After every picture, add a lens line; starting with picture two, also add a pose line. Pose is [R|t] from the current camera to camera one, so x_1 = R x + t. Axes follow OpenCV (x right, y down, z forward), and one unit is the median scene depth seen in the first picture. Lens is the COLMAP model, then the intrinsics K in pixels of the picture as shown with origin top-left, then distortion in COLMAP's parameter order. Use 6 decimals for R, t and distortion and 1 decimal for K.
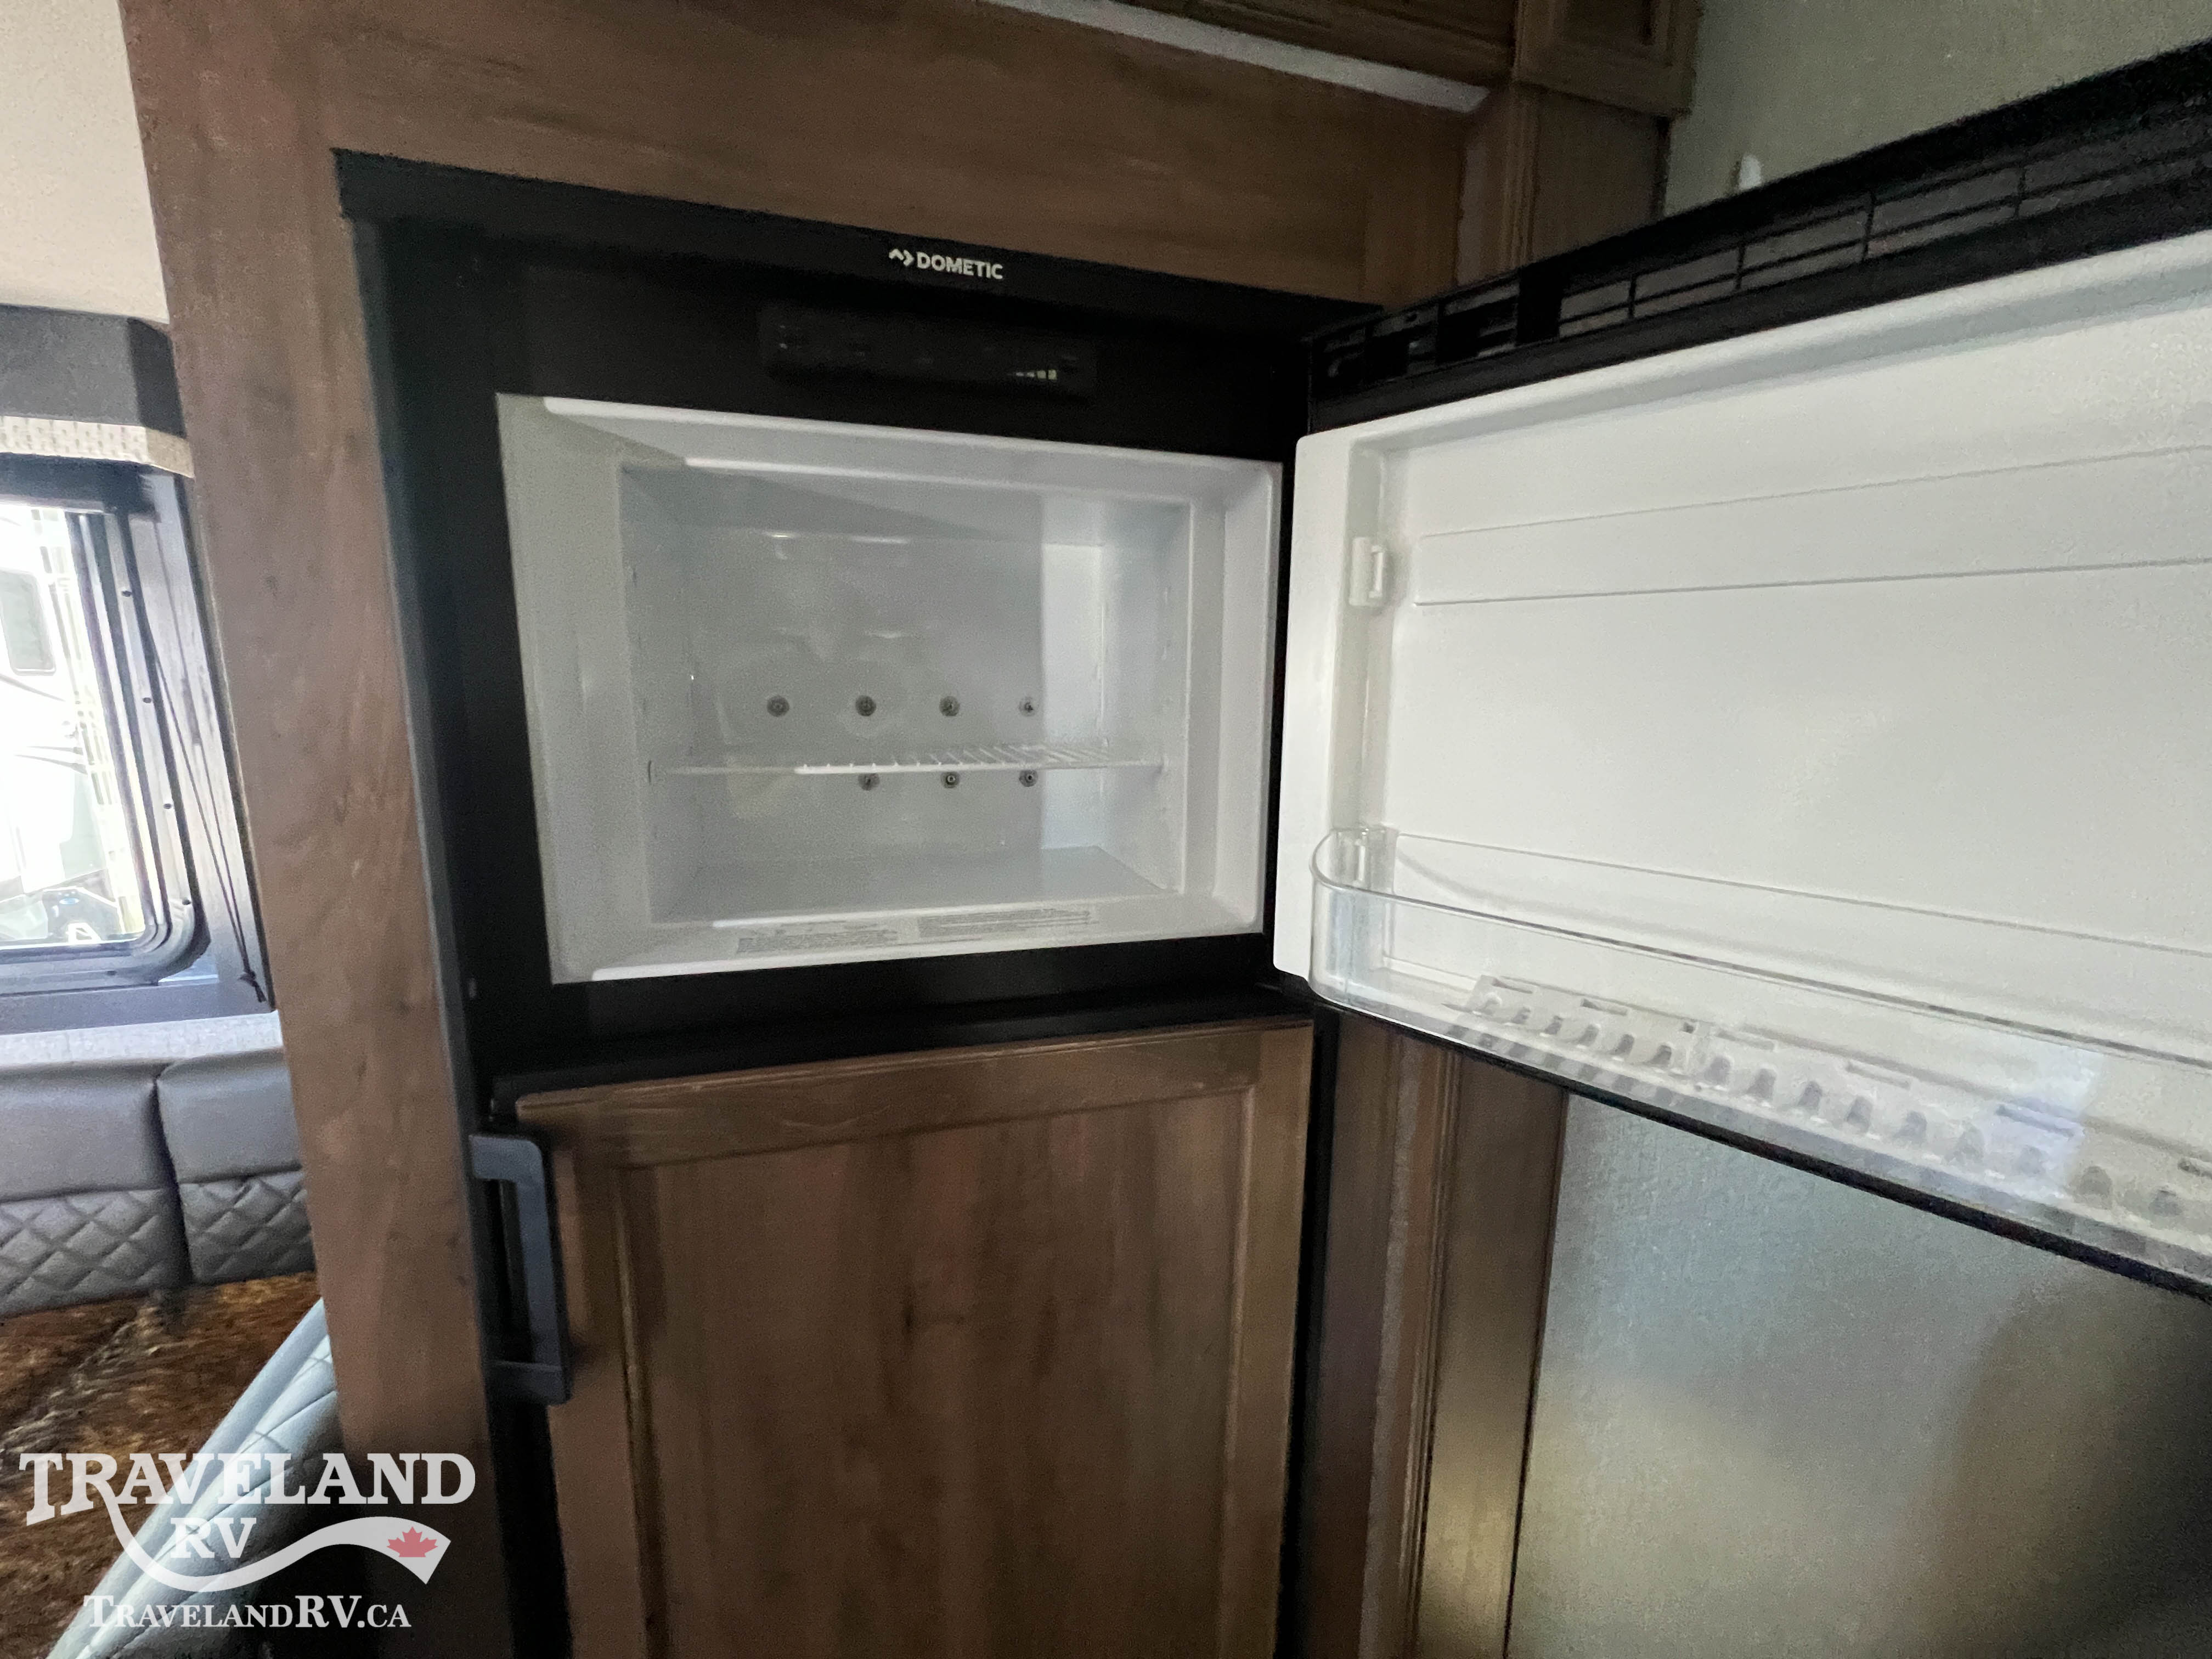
lens RADIAL K [[890.0, 0, 1106.2], [0, 890.0, 832.4], [0, 0, 1]] dist [-0.001250, 0.000064]
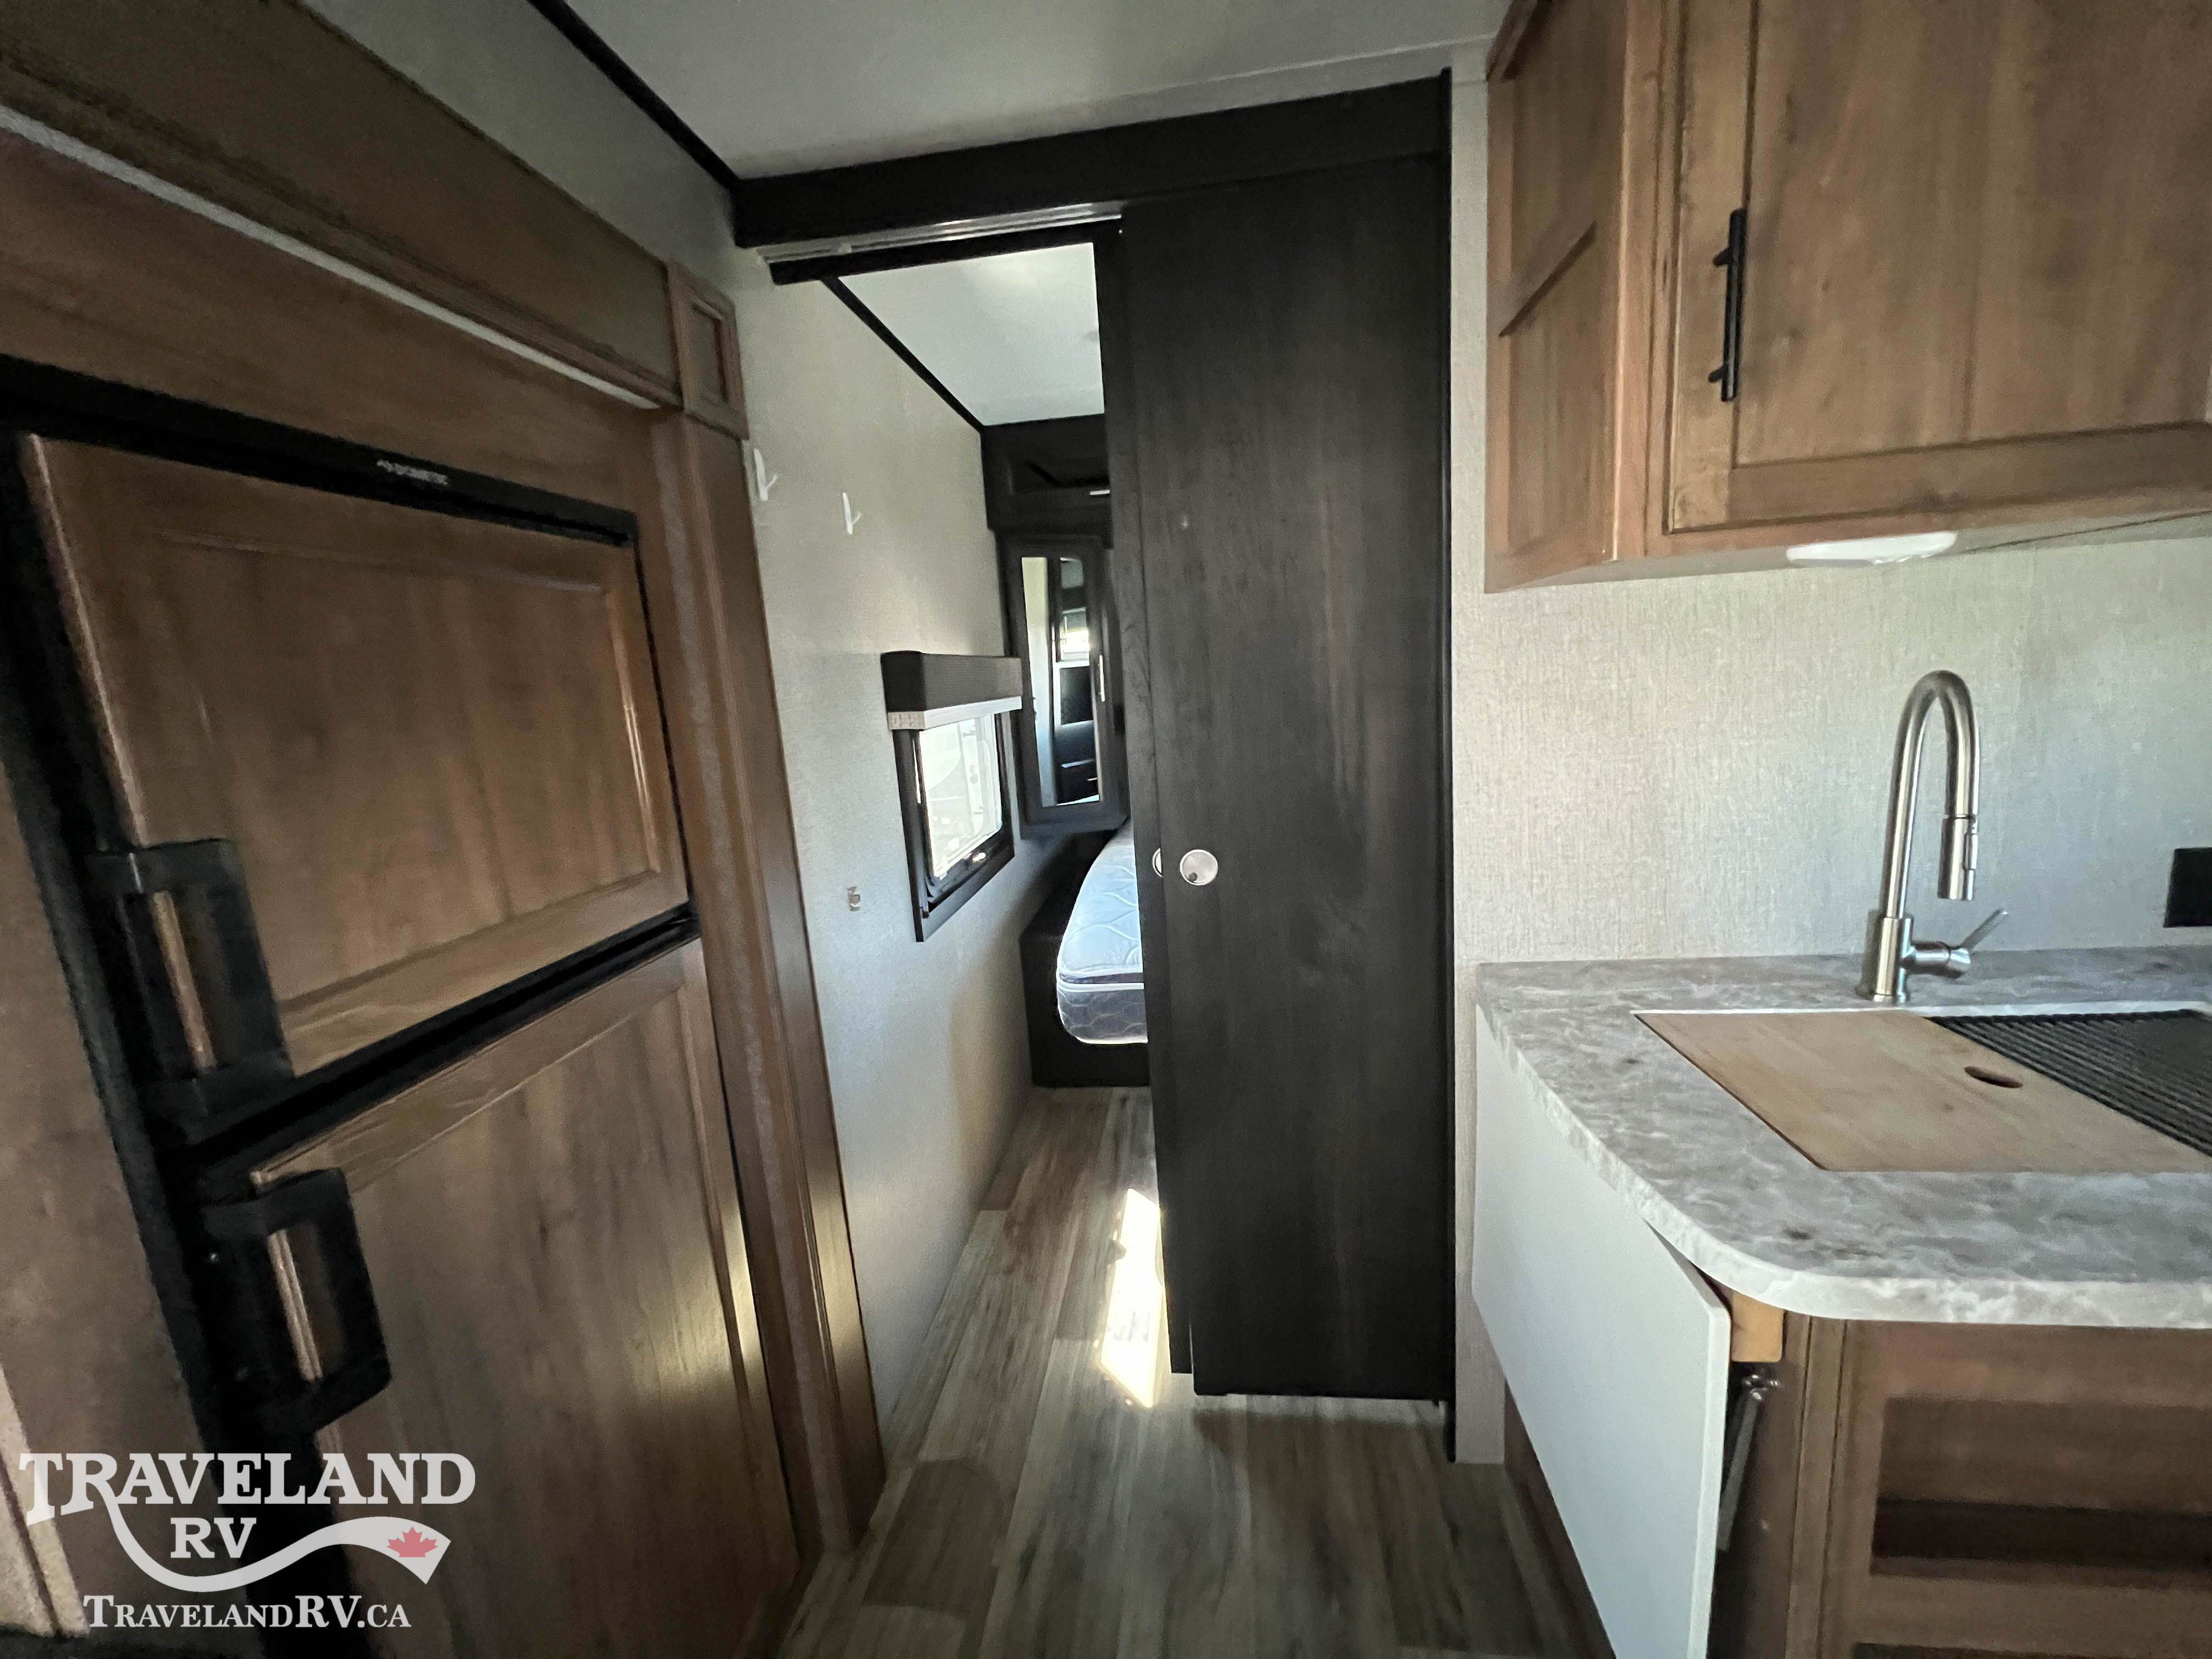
lens RADIAL K [[890.0, 0, 1106.2], [0, 890.0, 832.4], [0, 0, 1]] dist [-0.001250, 0.000064]
pose [[0.397422, -0.207078, 0.893966, -0.908508], [0.232825, 0.965081, 0.120047, 0.003693], [-0.887608, 0.160428, 0.431757, -0.407836]]
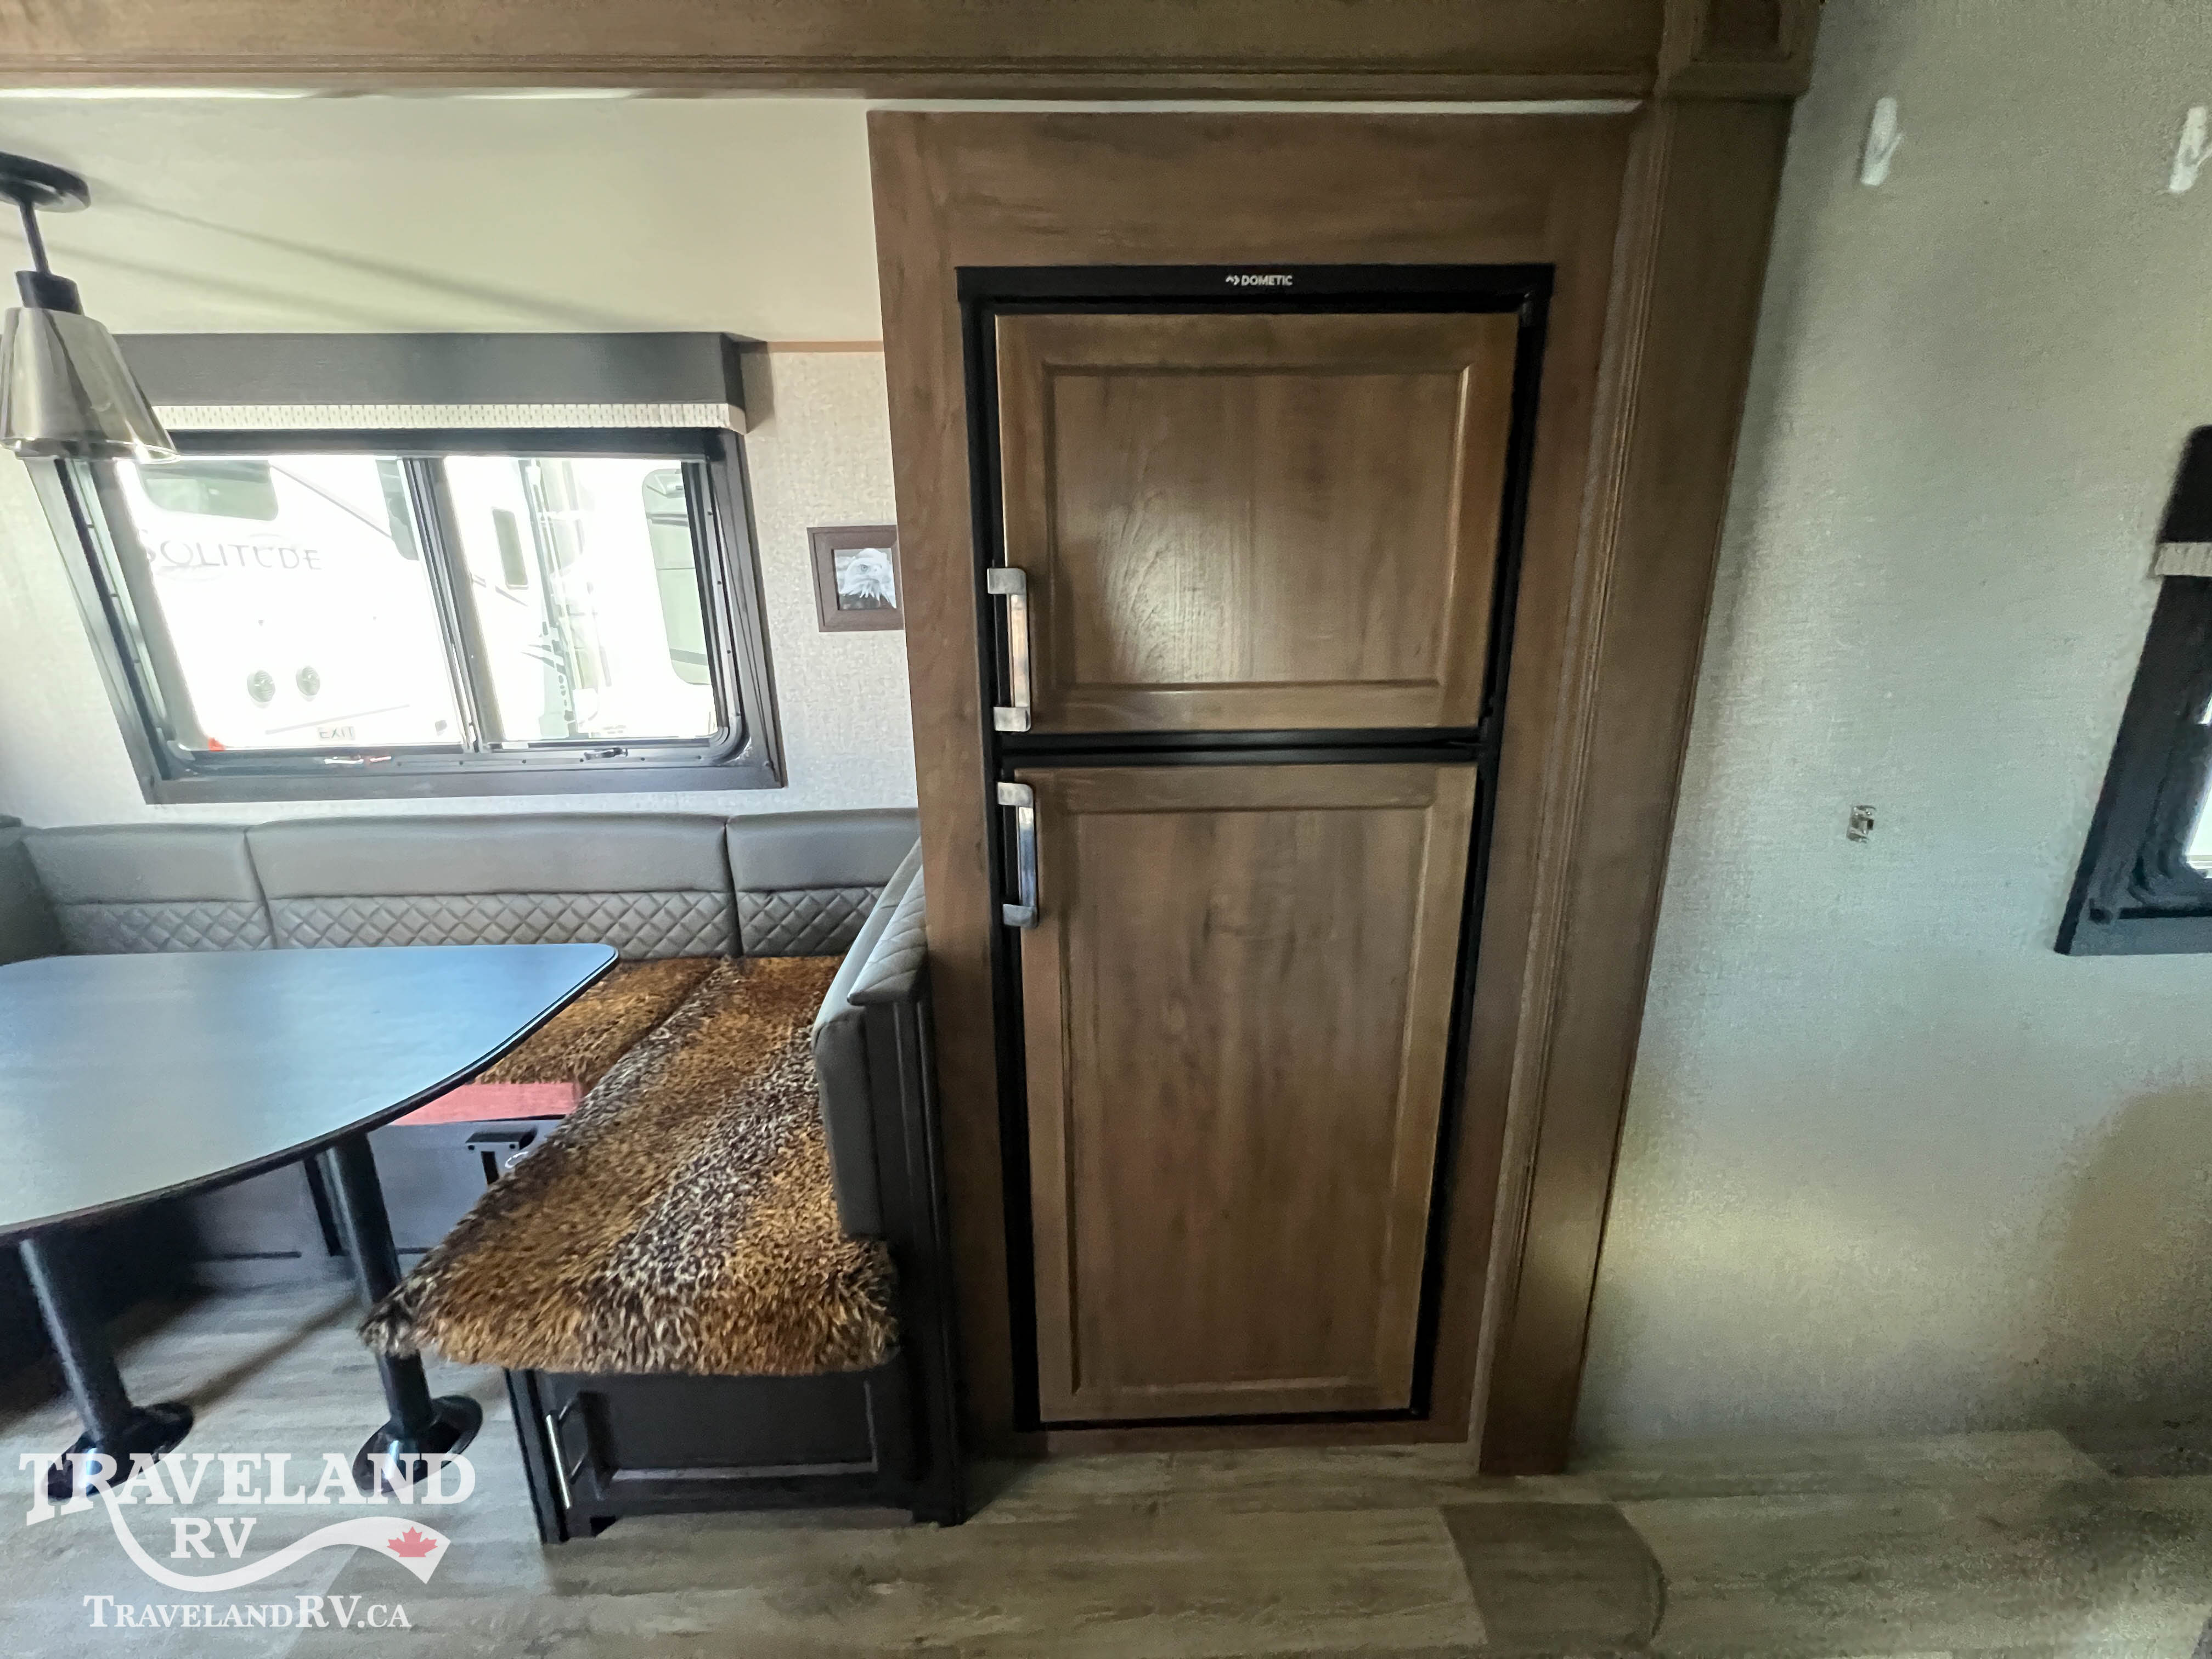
lens RADIAL K [[883.7, 0, 1105.5], [0, 883.7, 826.6], [0, 0, 1]] dist [-0.002376, 0.000210]
pose [[0.964618, 0.047297, -0.259374, 0.017912], [-0.021201, 0.994507, 0.102502, 0.177951], [0.262798, -0.093376, 0.960322, -0.620178]]
